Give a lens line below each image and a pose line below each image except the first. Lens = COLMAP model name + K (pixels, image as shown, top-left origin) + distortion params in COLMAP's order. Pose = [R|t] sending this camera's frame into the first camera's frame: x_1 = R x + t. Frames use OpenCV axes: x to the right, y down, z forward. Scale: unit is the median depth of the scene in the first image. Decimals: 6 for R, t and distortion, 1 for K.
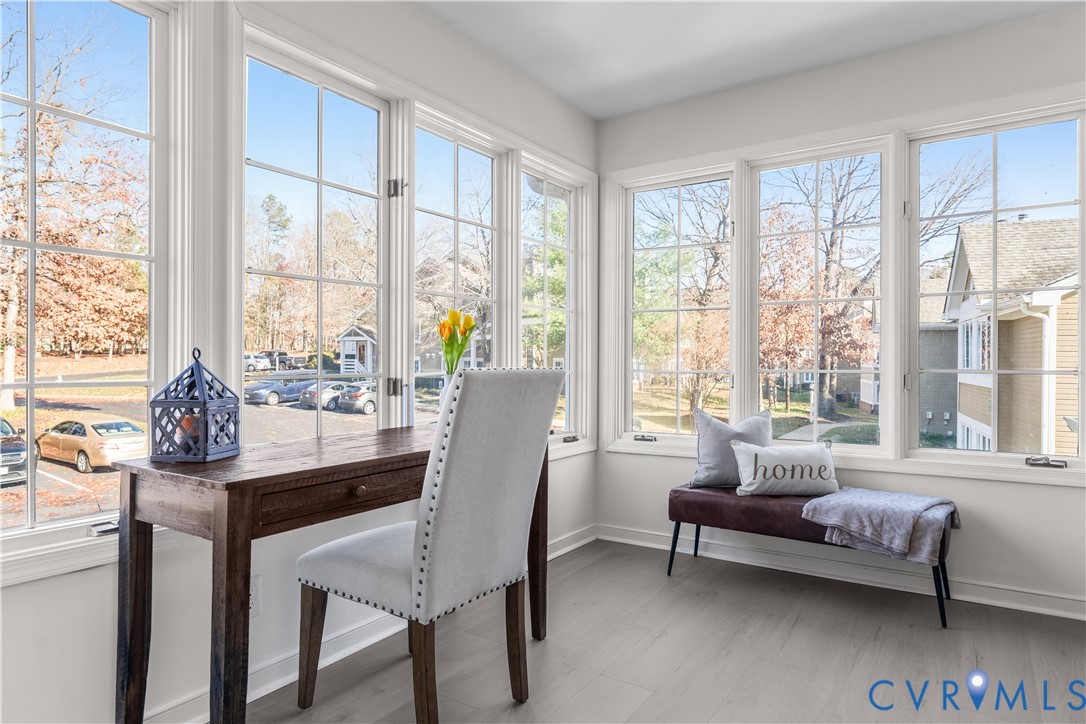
lens RADIAL K [[649.5, 0, 543.0], [0, 649.5, 362.0], [0, 0, 1]] dist [0.000800, -0.000012]
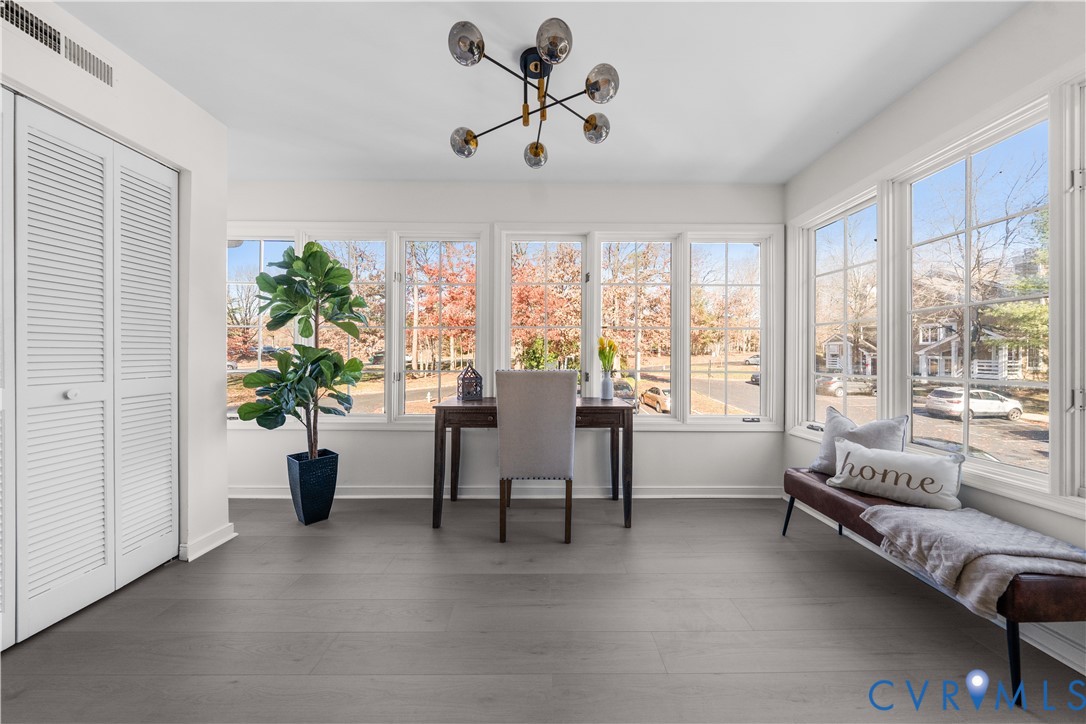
lens RADIAL K [[374.9, 0, 545.1], [0, 374.9, 358.0], [0, 0, 1]] dist [-0.002470, -0.000215]
pose [[0.559547, 0.003072, -0.828793, 0.537309], [-0.004653, 0.999989, 0.000566, -0.016169], [0.828786, 0.003539, 0.559555, 0.201948]]
